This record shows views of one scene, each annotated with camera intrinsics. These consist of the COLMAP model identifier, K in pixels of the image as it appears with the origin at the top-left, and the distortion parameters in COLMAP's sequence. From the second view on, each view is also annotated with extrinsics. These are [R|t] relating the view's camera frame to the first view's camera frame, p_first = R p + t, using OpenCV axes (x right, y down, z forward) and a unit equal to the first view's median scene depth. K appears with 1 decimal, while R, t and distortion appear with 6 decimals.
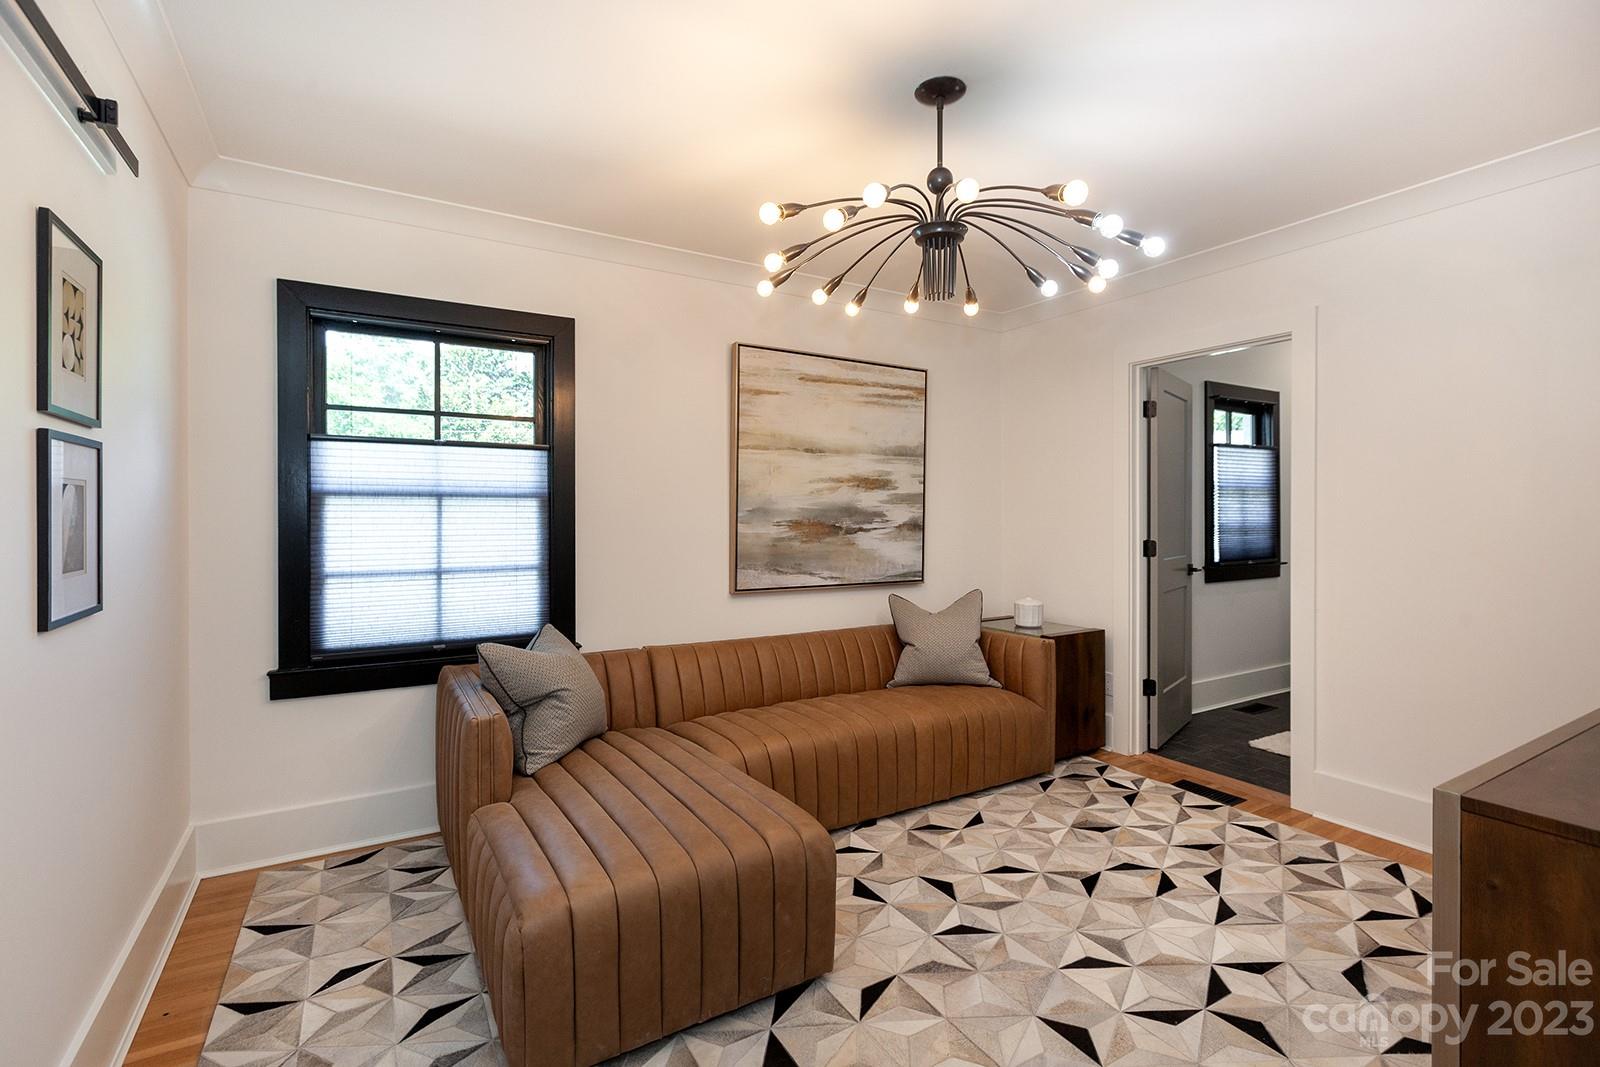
lens RADIAL K [[732.0, 0, 788.8], [0, 732.0, 506.1], [0, 0, 1]] dist [0.002423, -0.001258]
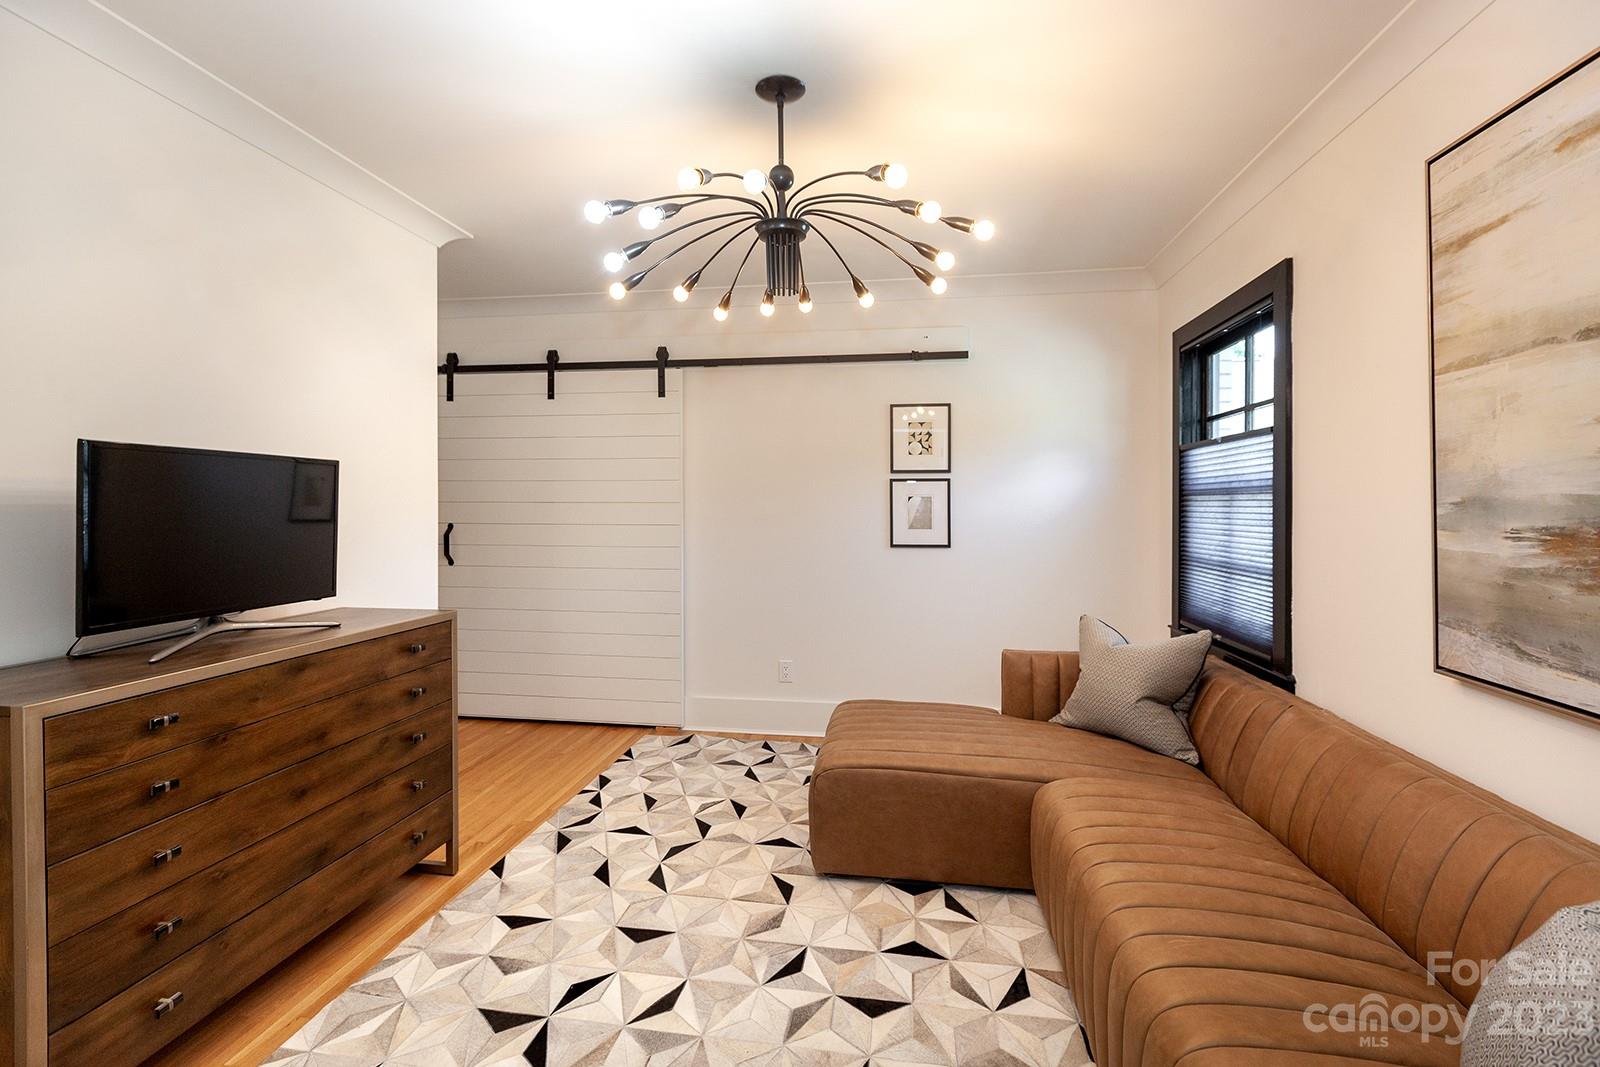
lens RADIAL K [[732.0, 0, 796.1], [0, 732.0, 523.4], [0, 0, 1]] dist [0.002423, -0.001258]
pose [[-0.635762, 0.014239, -0.771754, 0.876505], [0.003435, 0.999872, 0.015618, 0.015640], [0.771878, 0.007278, -0.635729, 1.488632]]
